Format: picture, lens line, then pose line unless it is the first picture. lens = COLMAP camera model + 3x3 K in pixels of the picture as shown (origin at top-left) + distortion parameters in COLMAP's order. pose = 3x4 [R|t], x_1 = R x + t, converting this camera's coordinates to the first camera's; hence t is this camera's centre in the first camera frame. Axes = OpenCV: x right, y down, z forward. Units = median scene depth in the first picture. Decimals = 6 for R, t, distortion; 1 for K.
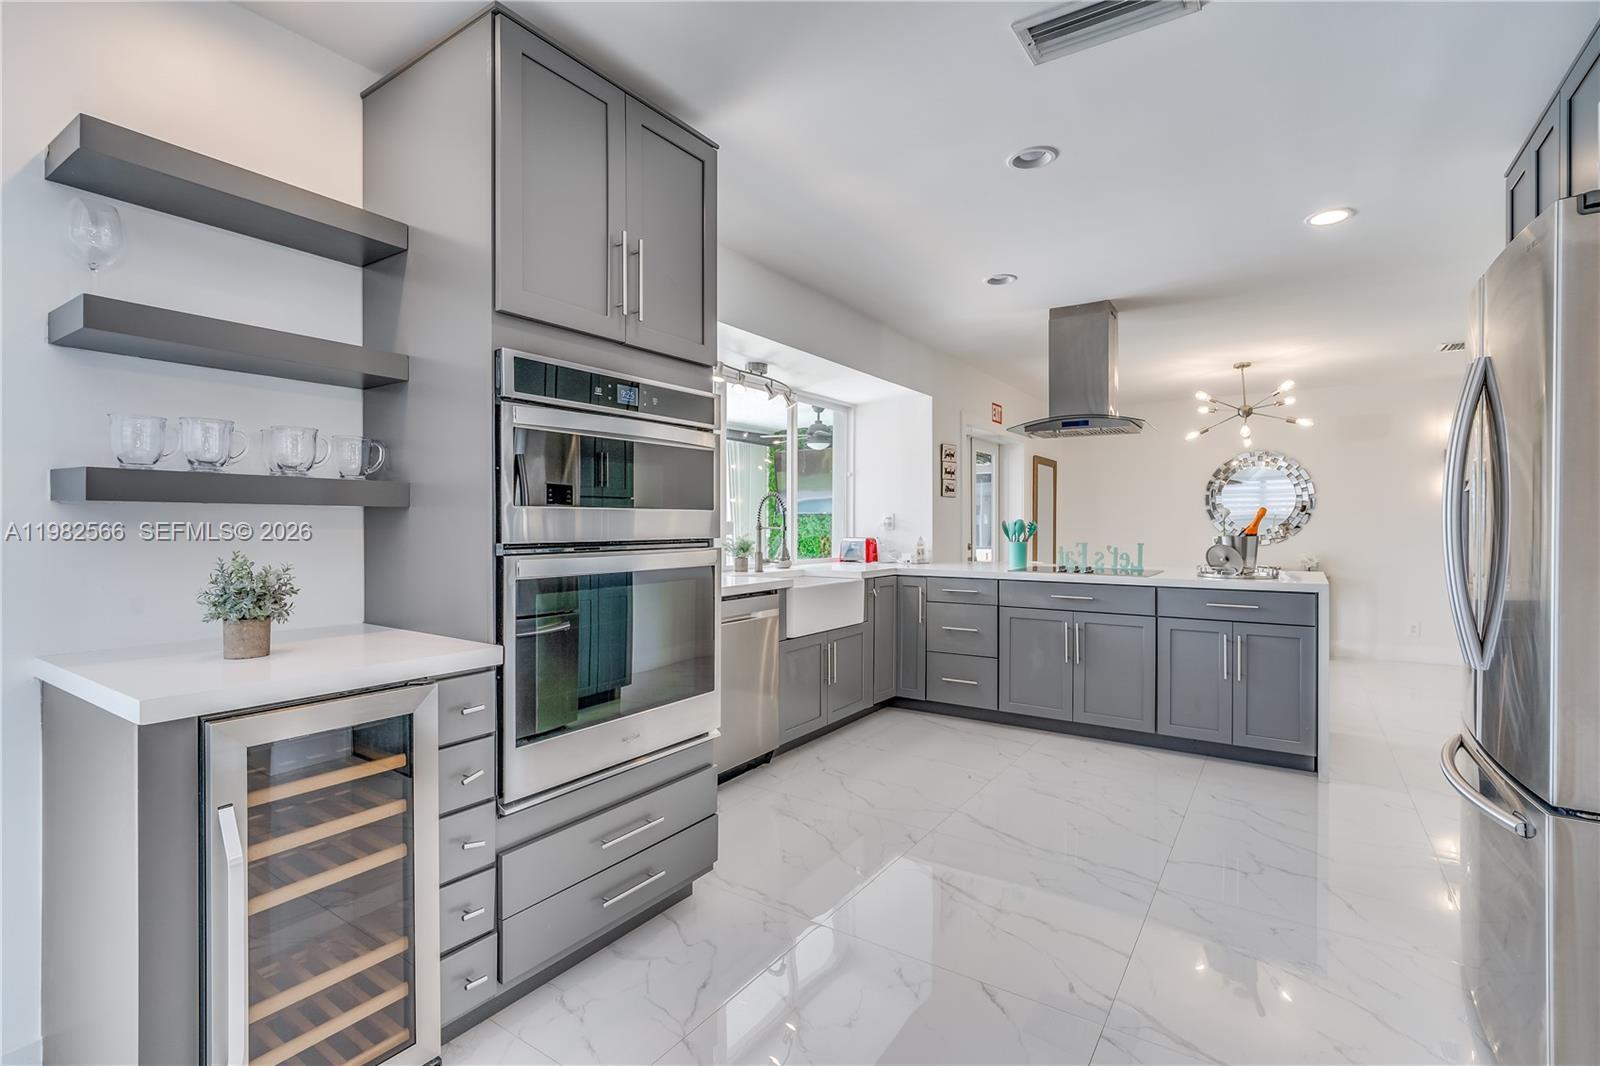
lens RADIAL K [[732.3, 0, 804.7], [0, 732.3, 526.9], [0, 0, 1]] dist [-0.010719, -0.000336]
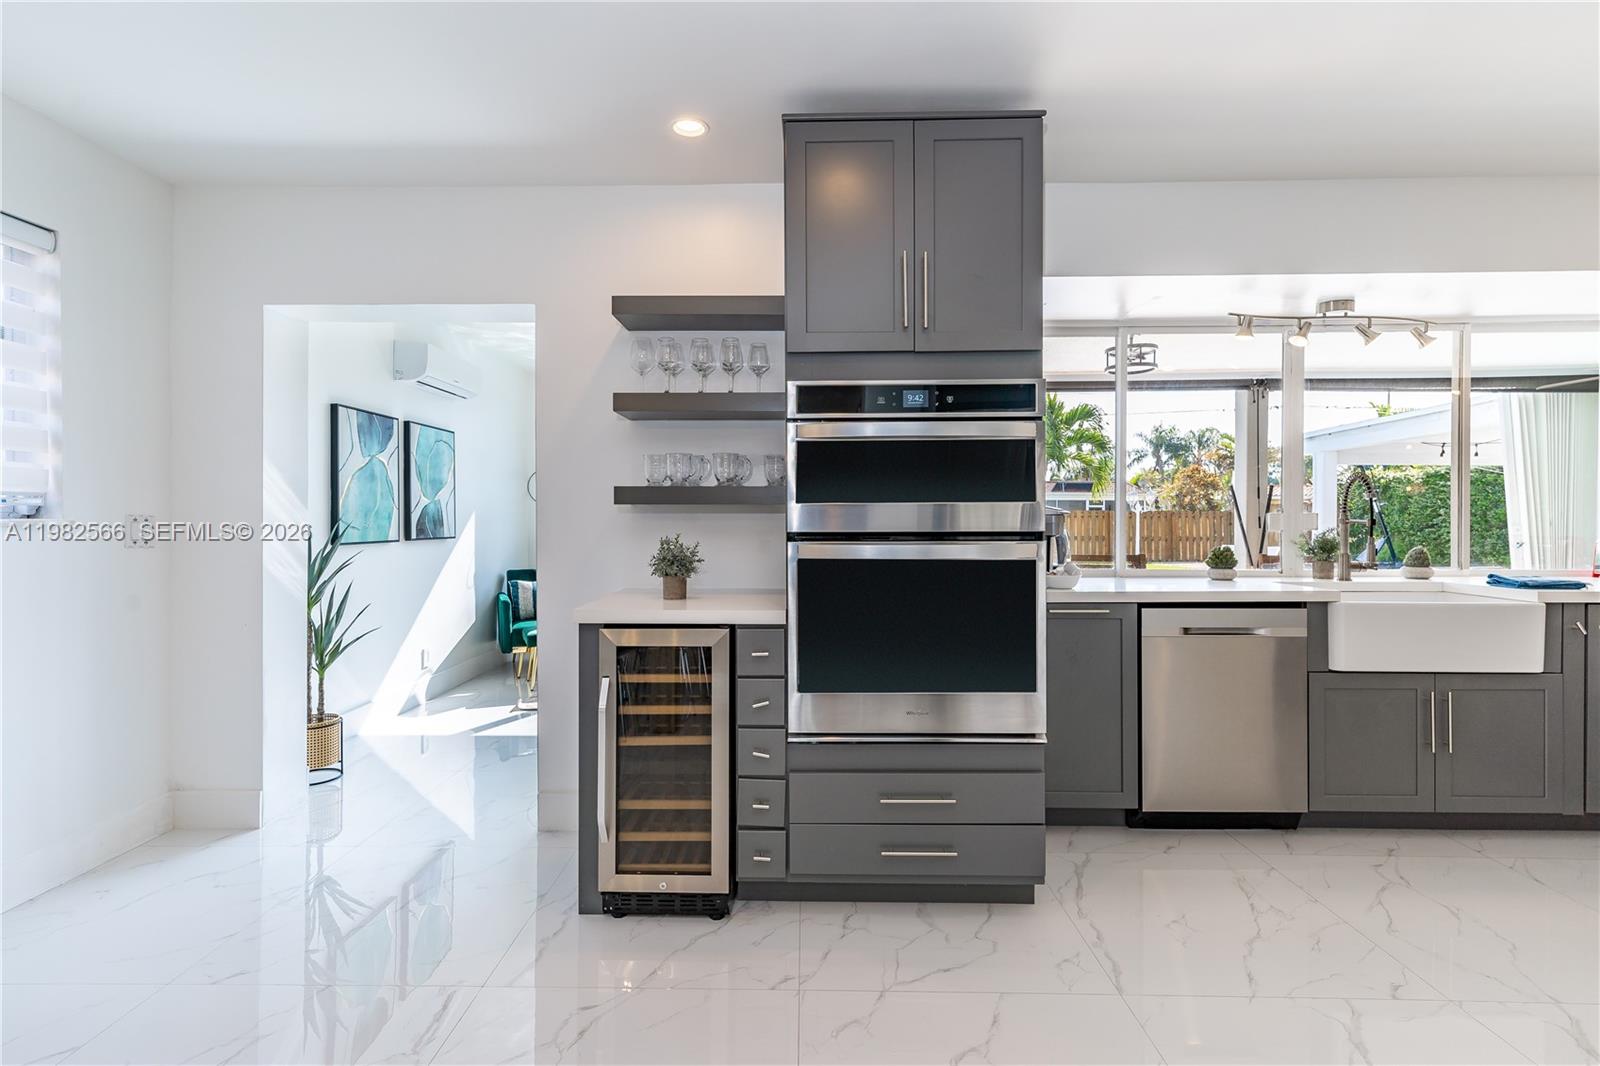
lens RADIAL K [[762.1, 0, 802.5], [0, 762.1, 523.2], [0, 0, 1]] dist [0.017877, -0.000095]
pose [[0.547118, 0.003642, -0.837048, 0.712960], [-0.001269, 0.999993, 0.003522, 0.002100], [0.837055, -0.000865, 0.547119, 0.270796]]
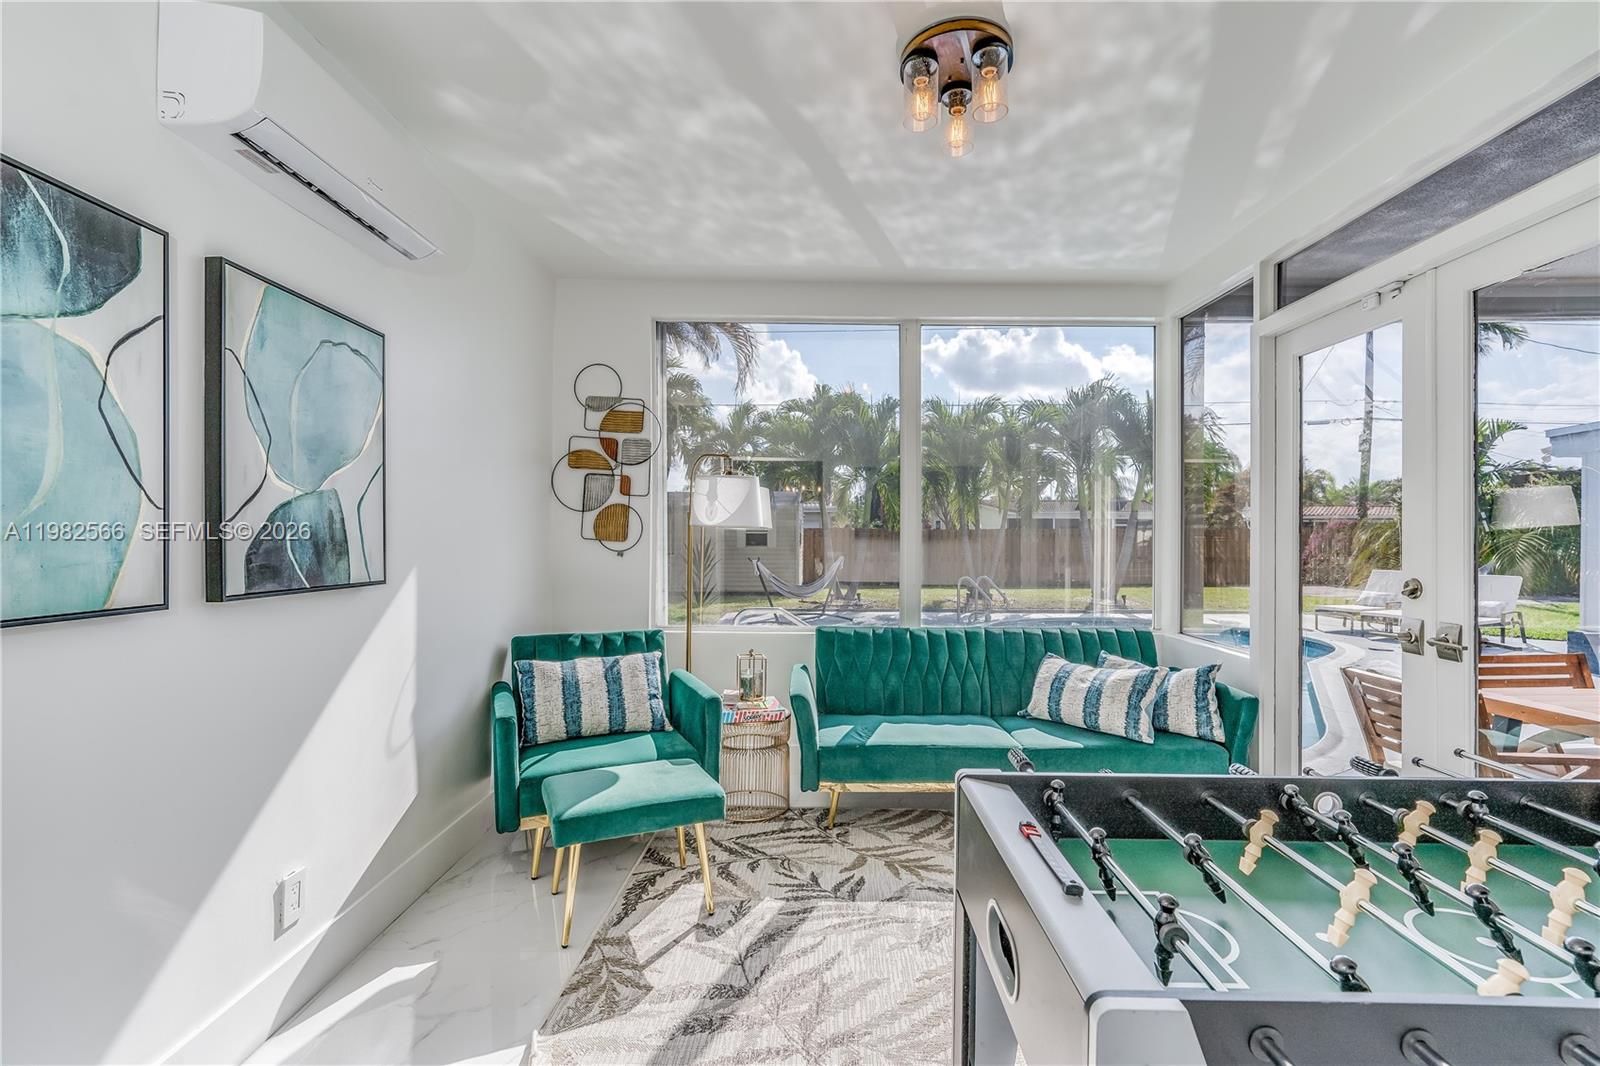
lens RADIAL K [[694.3, 0, 800.0], [0, 694.3, 533.0], [0, 0, 1]] dist [0.035437, 0.000025]
pose [[0.553424, -0.006135, -0.832877, -1.209164], [-0.003916, 0.999943, -0.009968, -0.001963], [0.832890, 0.008778, 0.553368, 0.703847]]
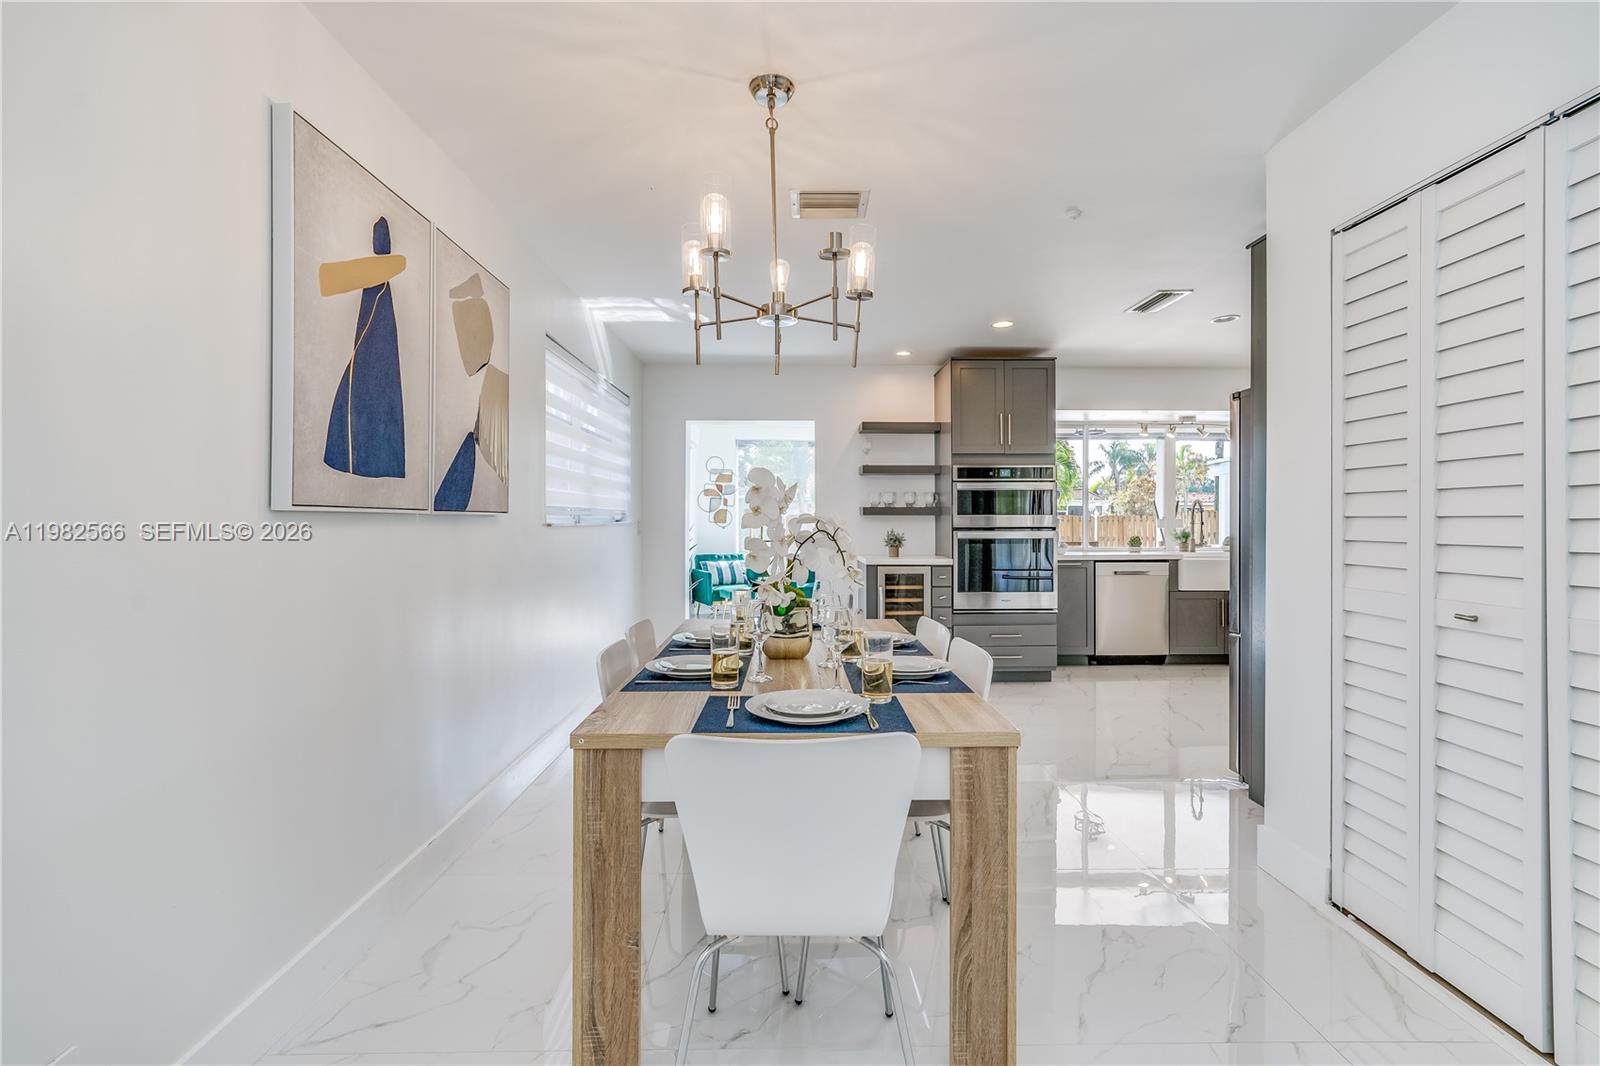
lens RADIAL K [[732.3, 0, 804.7], [0, 732.3, 526.9], [0, 0, 1]] dist [-0.010719, -0.000336]
pose [[0.574505, 0.003894, -0.818492, 1.762099], [-0.000598, 0.999990, 0.004337, 0.008250], [0.818501, -0.002002, 0.574502, -1.314398]]
